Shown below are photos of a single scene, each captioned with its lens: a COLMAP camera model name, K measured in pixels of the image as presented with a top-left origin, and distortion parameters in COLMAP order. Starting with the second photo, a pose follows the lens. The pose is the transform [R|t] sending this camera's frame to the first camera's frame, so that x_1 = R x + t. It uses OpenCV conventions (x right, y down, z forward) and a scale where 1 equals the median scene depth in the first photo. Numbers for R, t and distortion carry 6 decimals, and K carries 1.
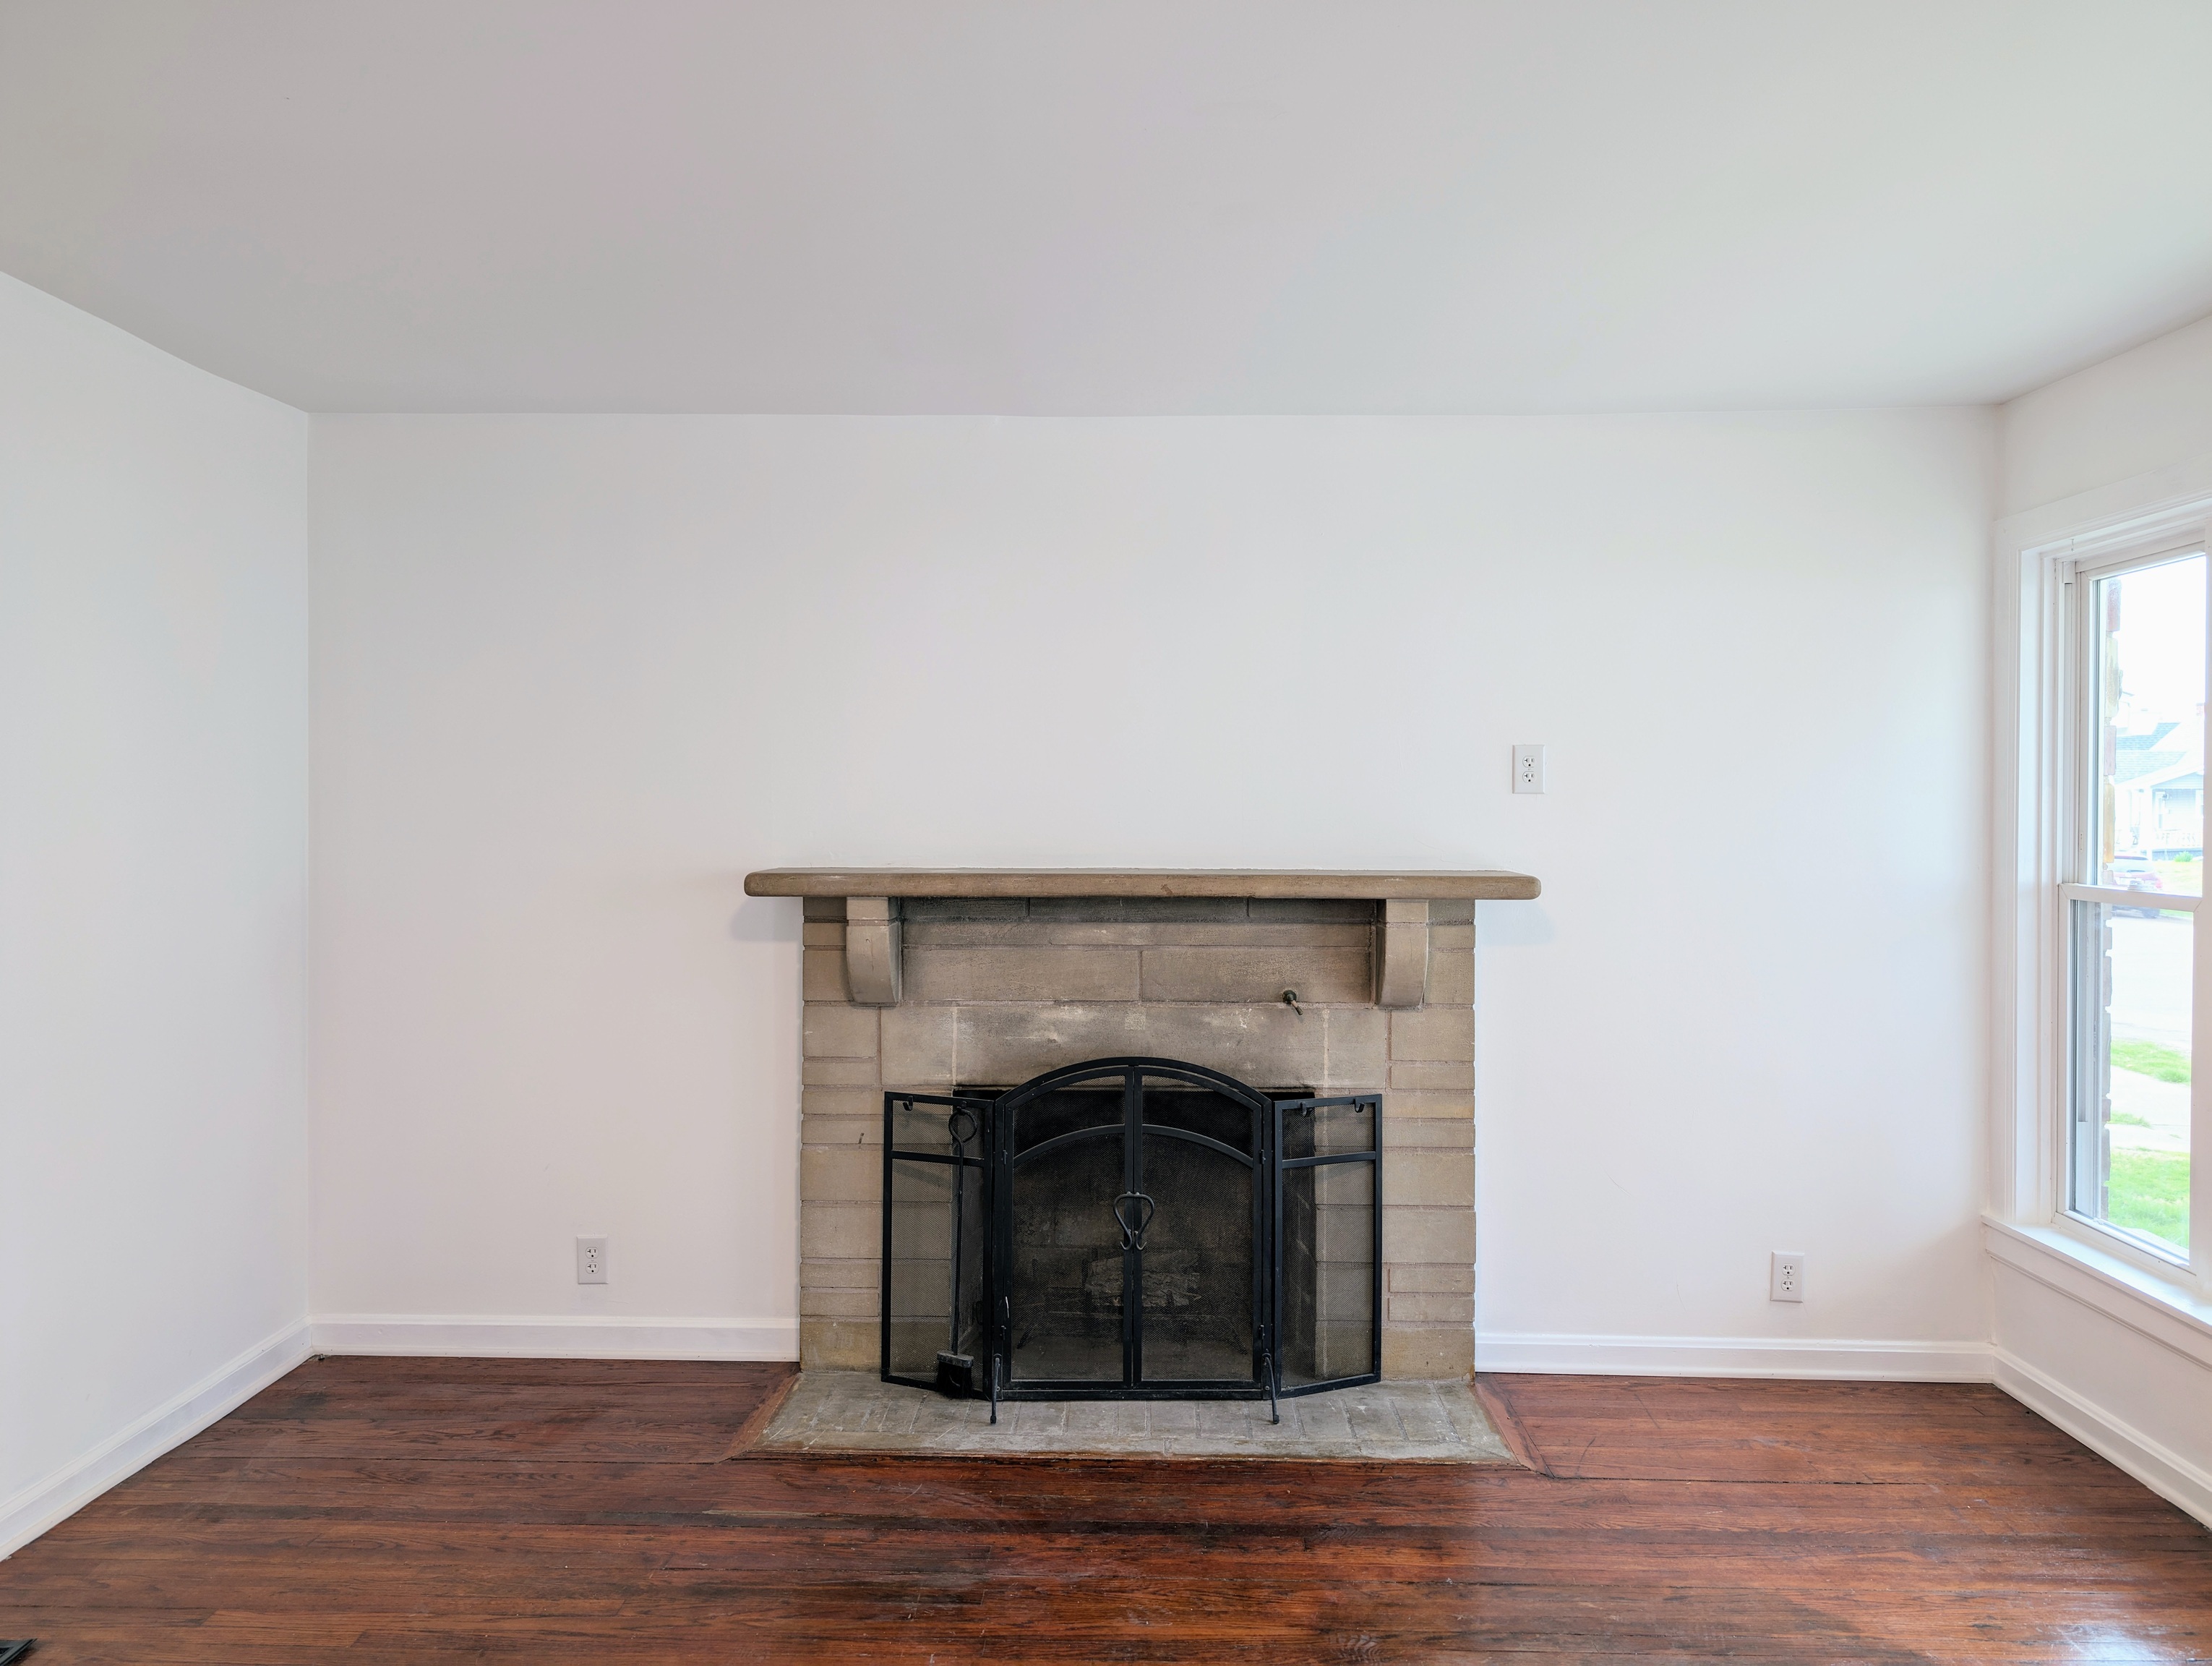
lens RADIAL K [[1576.6, 0, 1111.4], [0, 1576.6, 835.7], [0, 0, 1]] dist [0.039531, -0.040946]
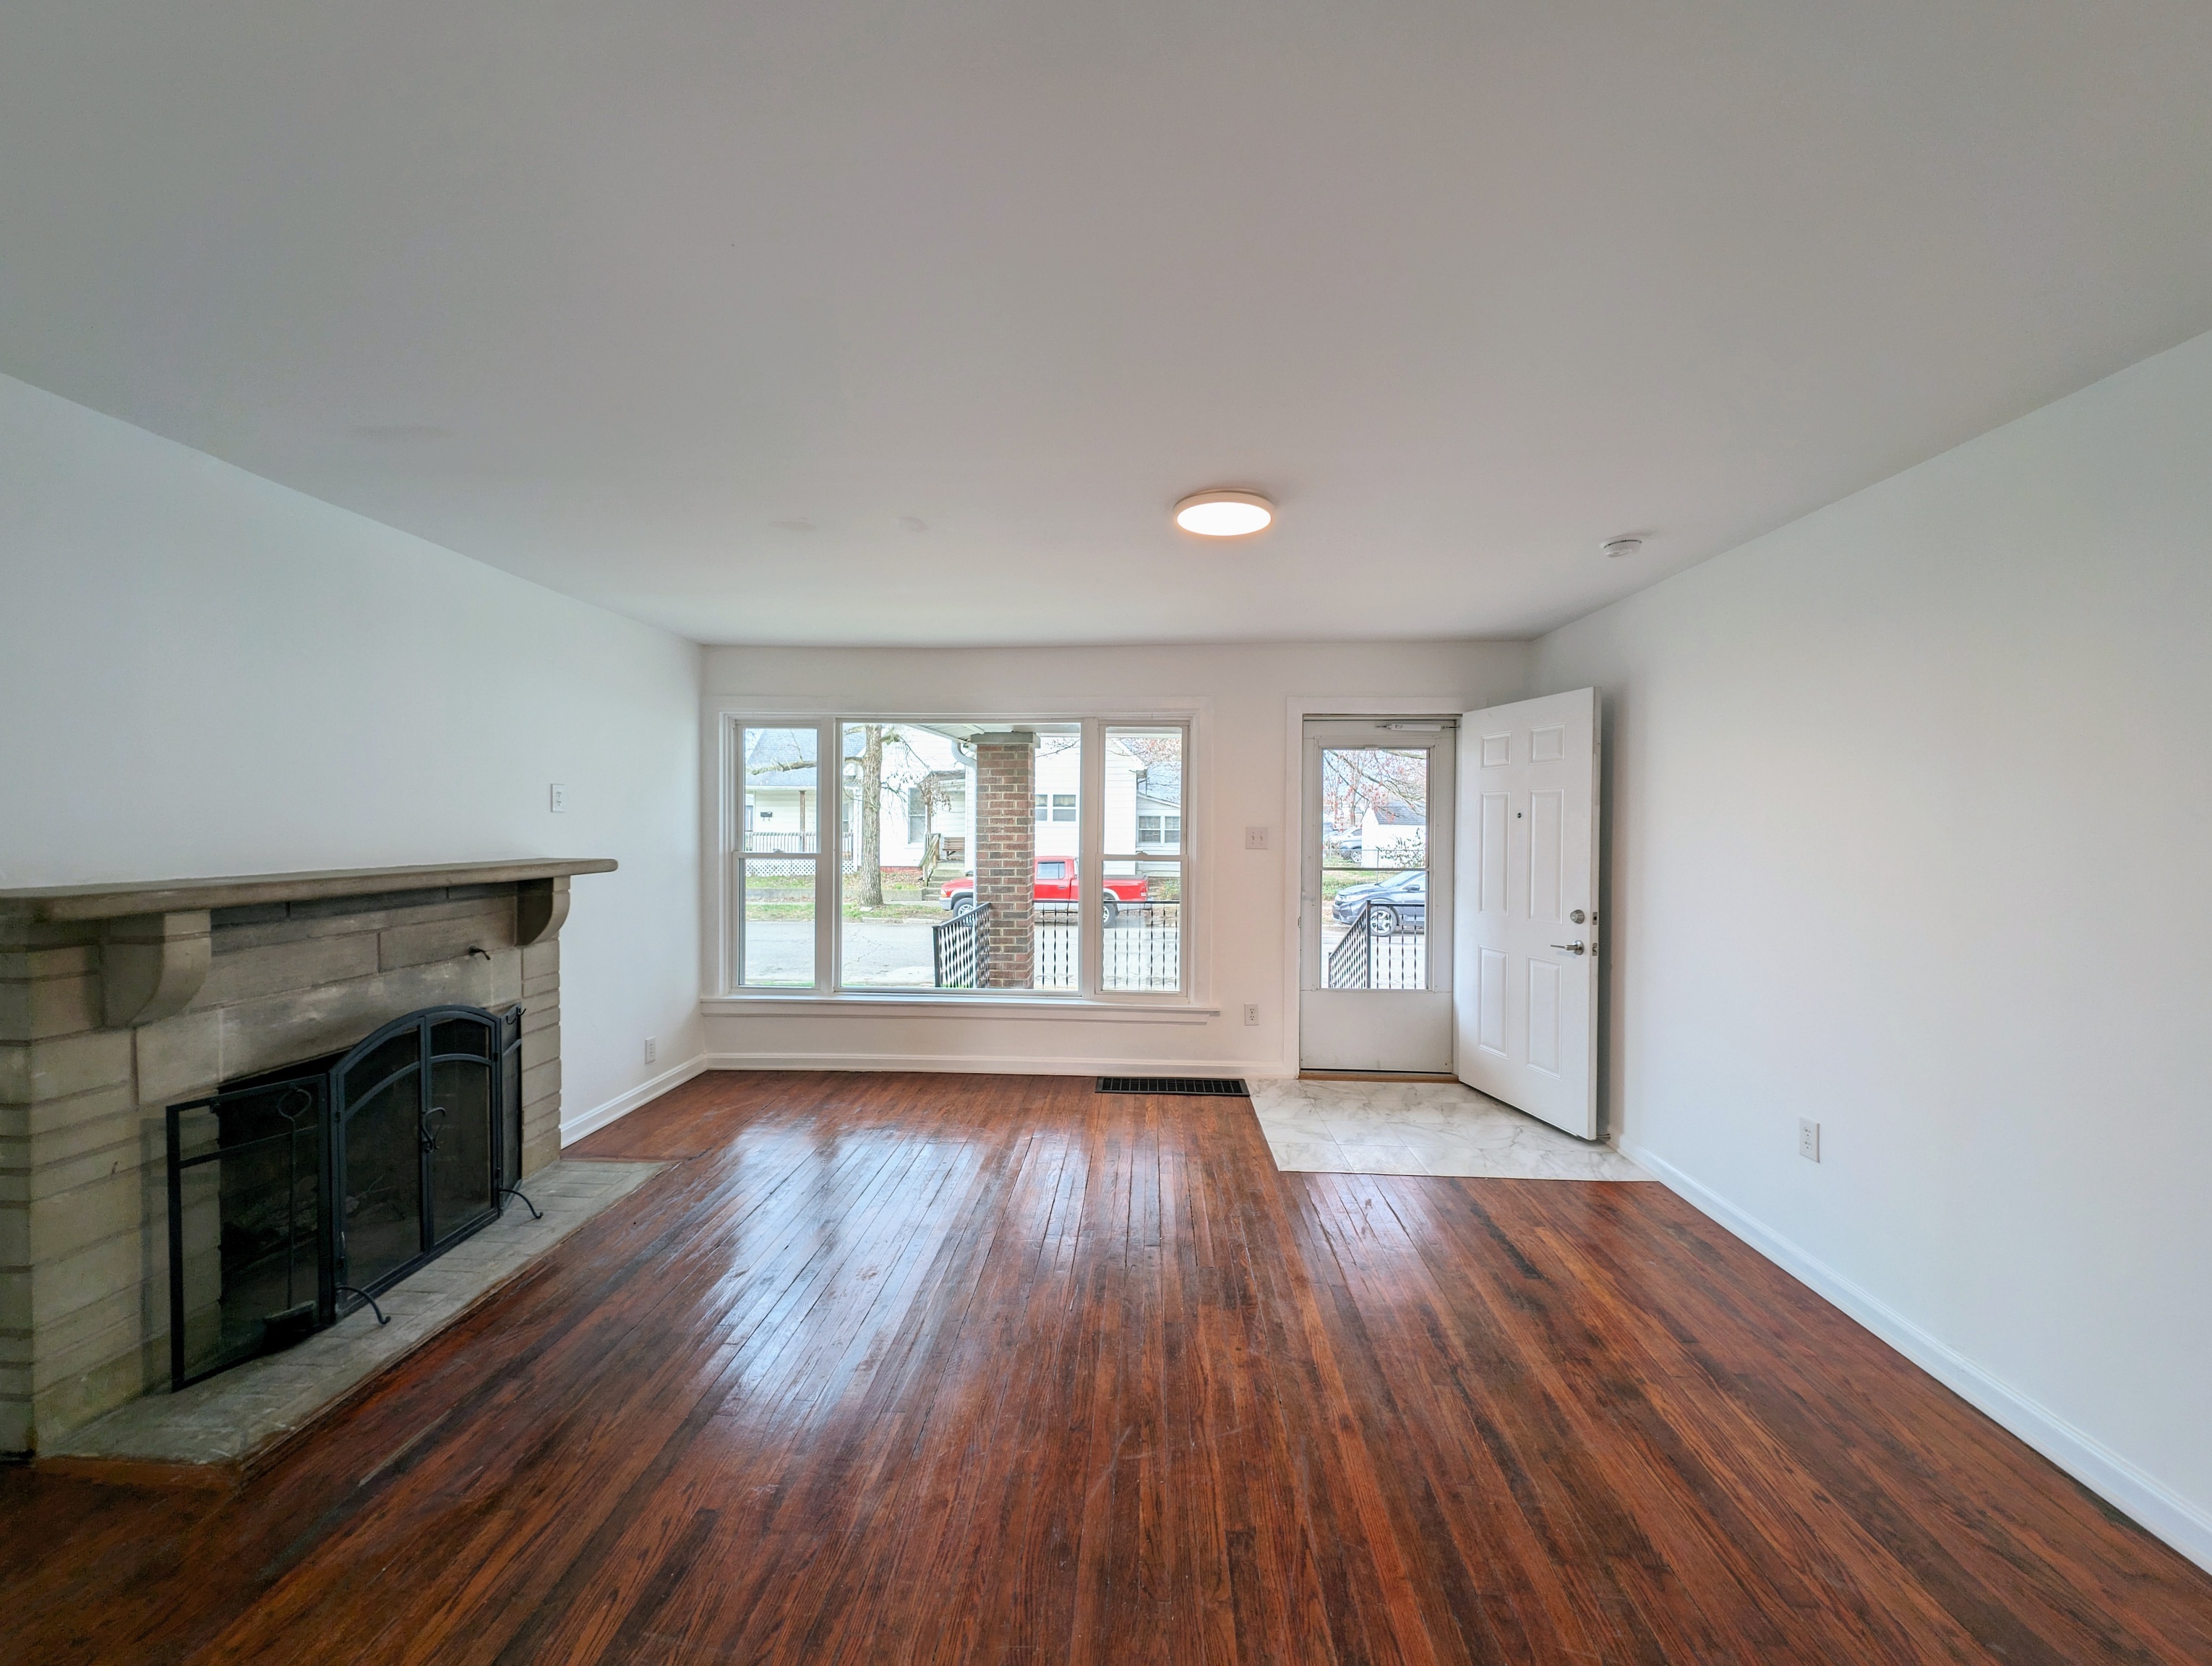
lens RADIAL K [[826.7, 0, 1106.0], [0, 826.7, 833.0], [0, 0, 1]] dist [-0.002690, -0.000466]
pose [[0.029357, -0.014732, 0.999460, -0.637977], [0.009048, 0.999854, 0.014472, -0.013001], [-0.999528, 0.008619, 0.029486, 0.387066]]
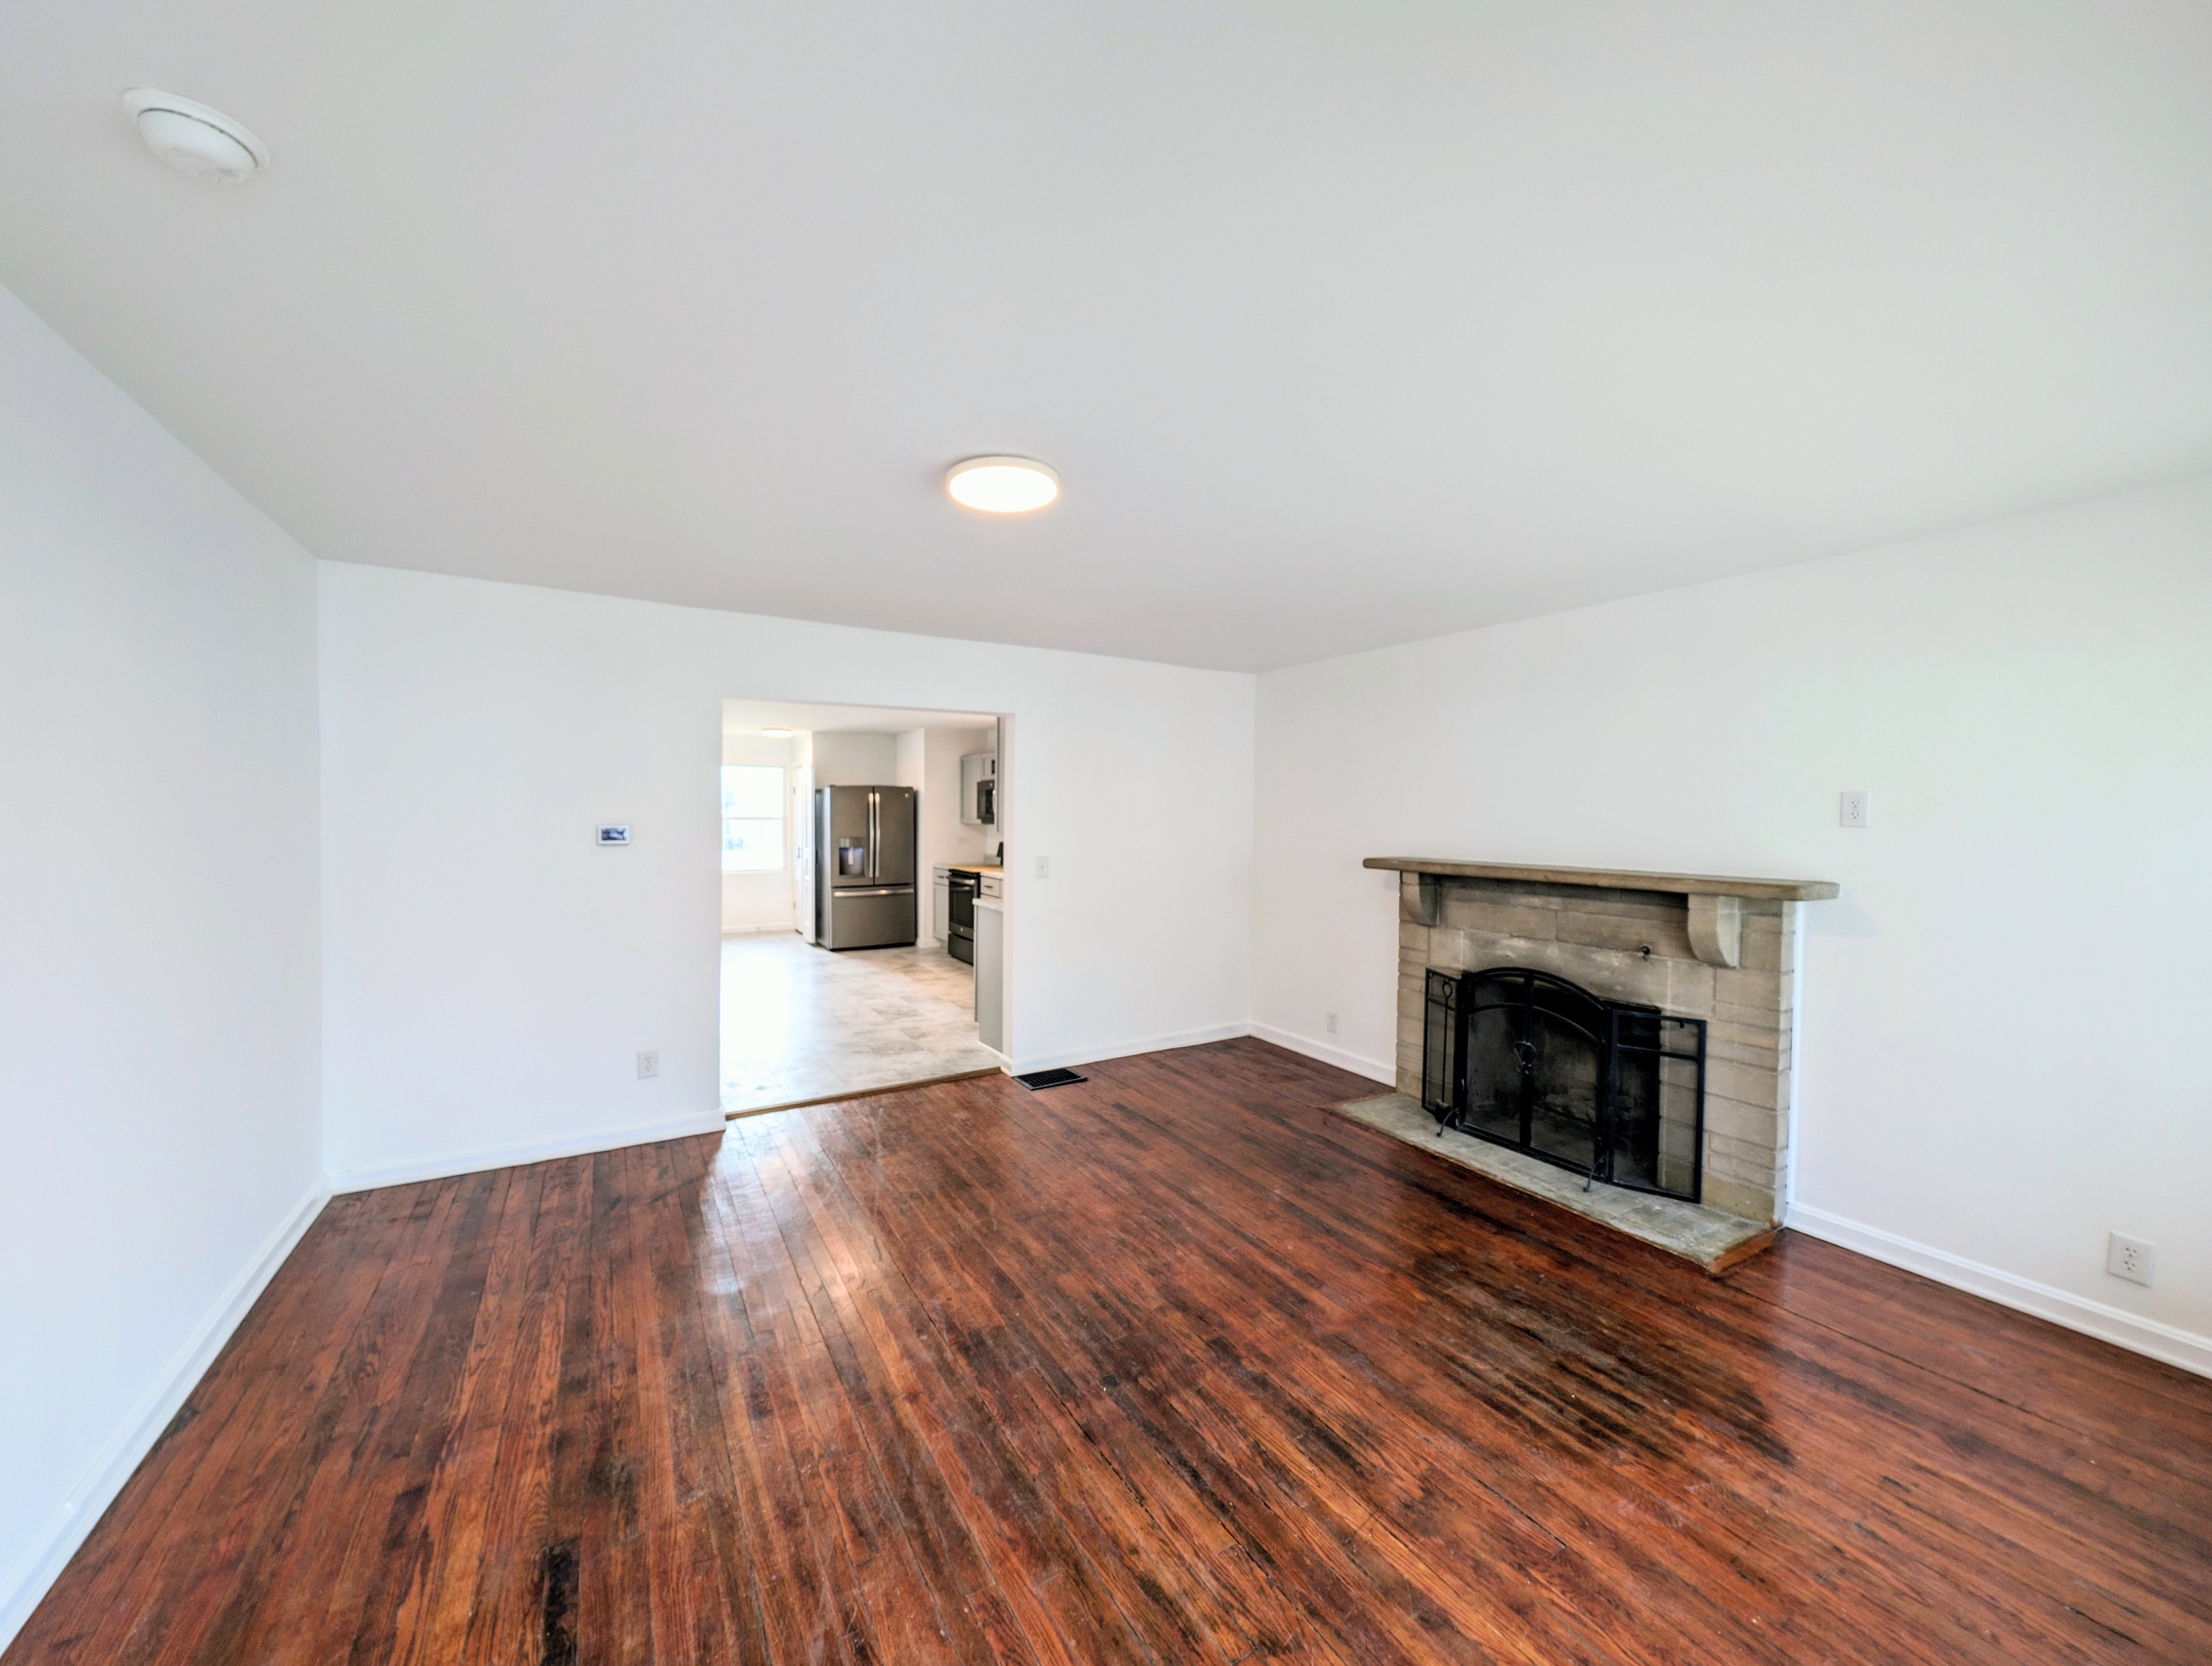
lens RADIAL K [[826.7, 0, 1106.0], [0, 826.7, 833.0], [0, 0, 1]] dist [-0.002690, -0.000466]
pose [[0.535733, 0.020822, -0.844131, 0.533150], [-0.020319, 0.999724, 0.011764, -0.017259], [0.844143, 0.010850, 0.536009, 0.070008]]
